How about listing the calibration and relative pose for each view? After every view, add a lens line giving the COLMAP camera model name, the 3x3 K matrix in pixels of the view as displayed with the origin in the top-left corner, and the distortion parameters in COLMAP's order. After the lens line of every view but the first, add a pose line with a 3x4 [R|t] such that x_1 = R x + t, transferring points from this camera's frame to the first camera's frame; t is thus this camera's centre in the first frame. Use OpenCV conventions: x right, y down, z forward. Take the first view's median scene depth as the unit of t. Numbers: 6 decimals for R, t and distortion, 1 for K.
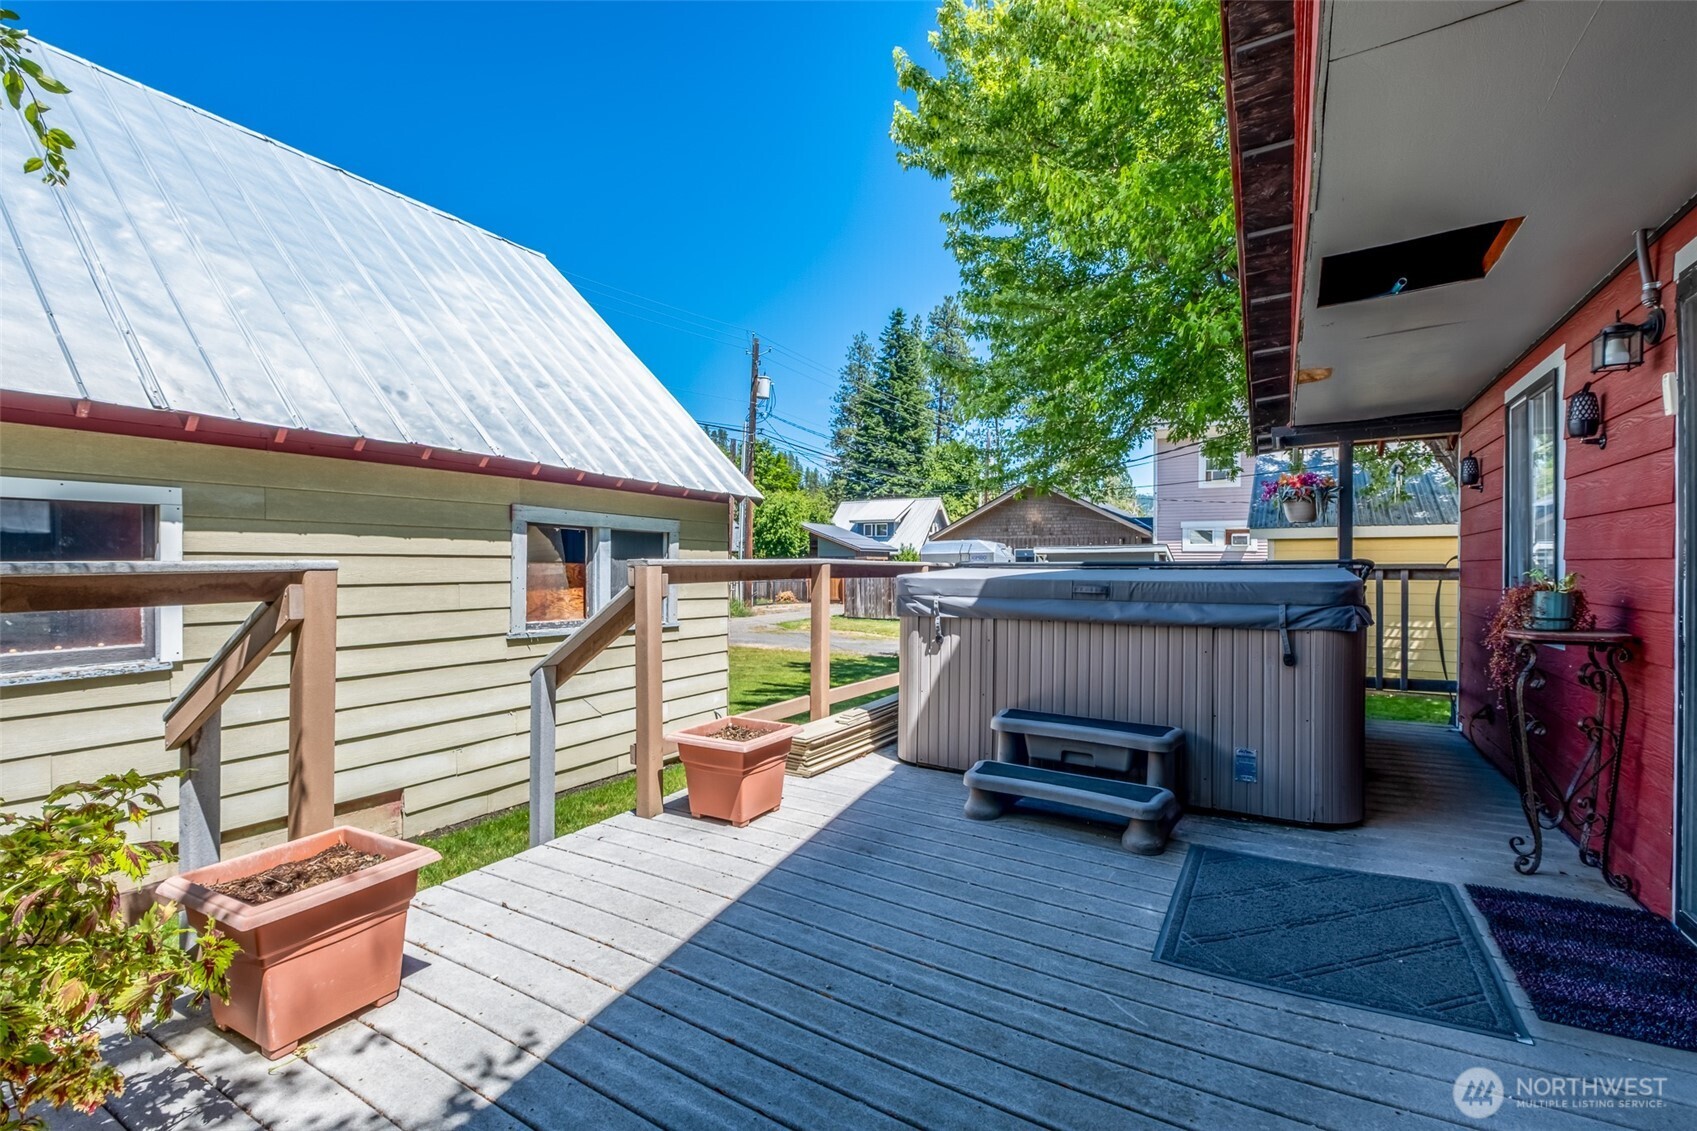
lens RADIAL K [[736.4, 0, 857.9], [0, 736.4, 561.4], [0, 0, 1]] dist [-0.001300, 0.000006]
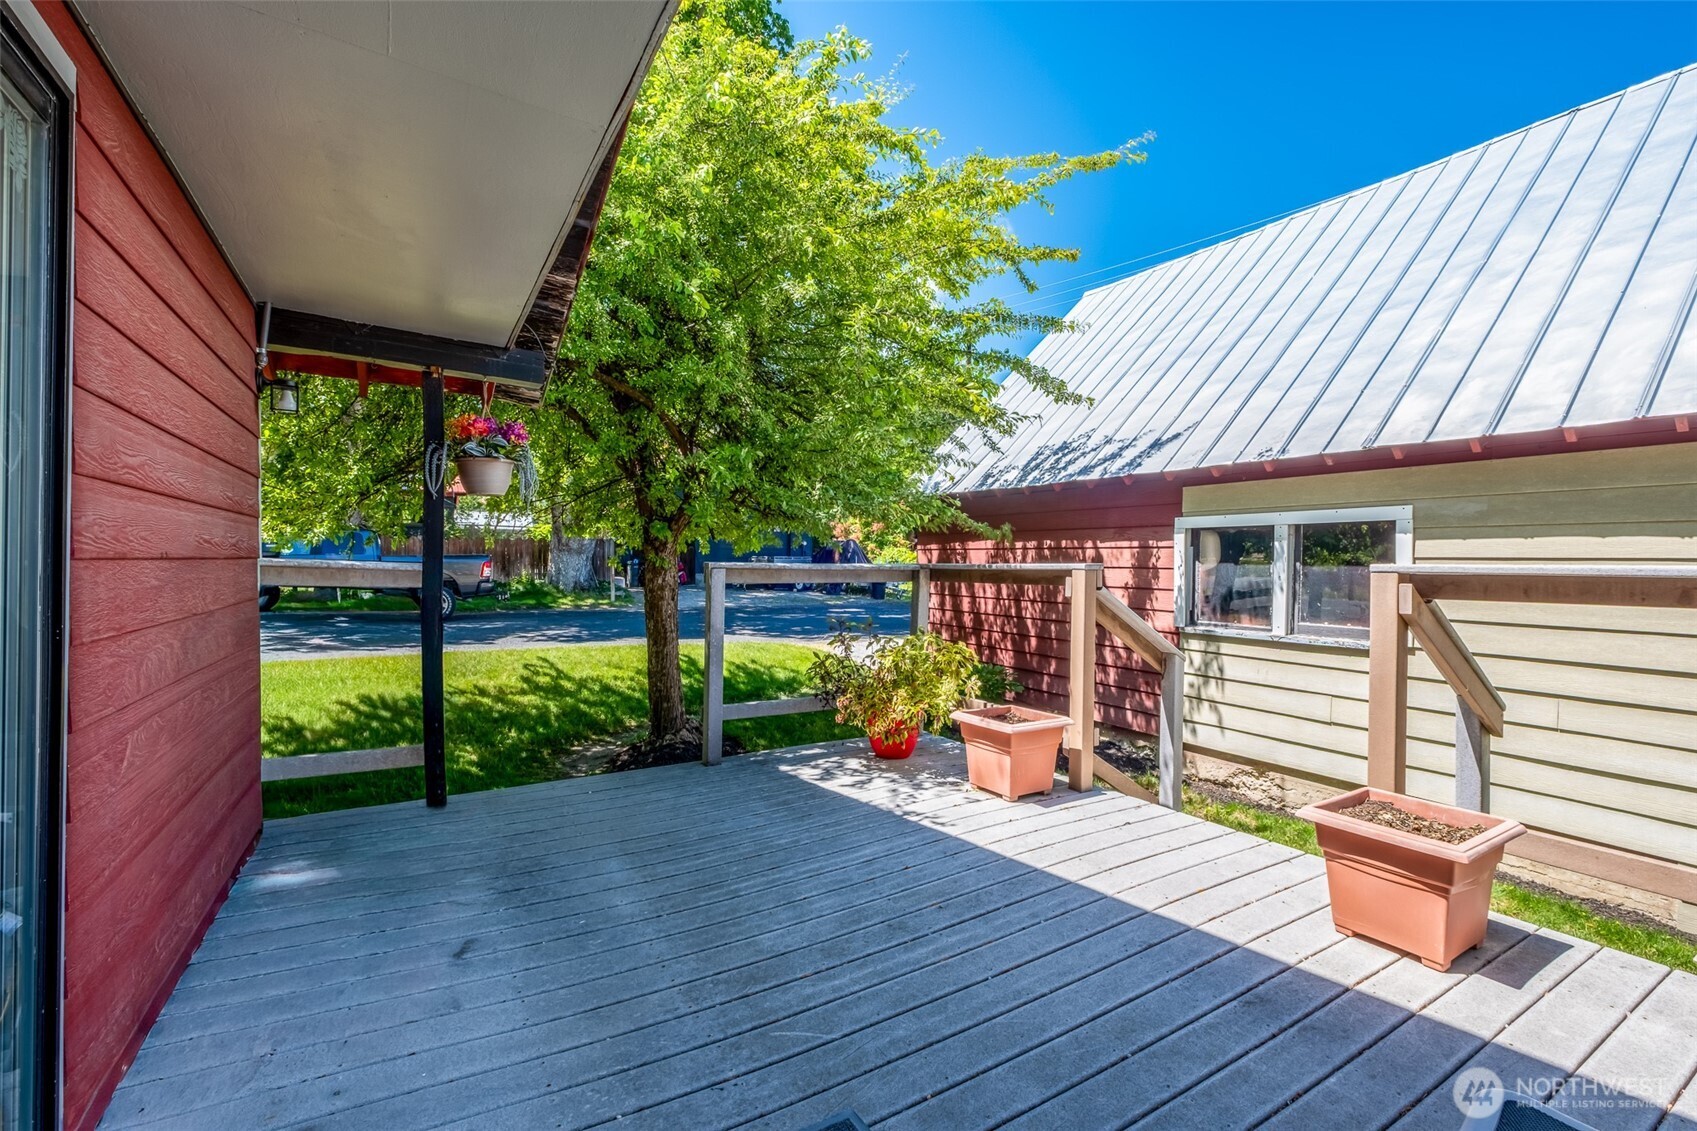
lens RADIAL K [[736.4, 0, 858.9], [0, 736.4, 561.5], [0, 0, 1]] dist [-0.001300, 0.000006]
pose [[-0.460565, -0.001318, -0.887625, 0.992613], [-0.003718, 0.999993, 0.000444, -0.006393], [0.887618, 0.003504, -0.460567, 1.267779]]
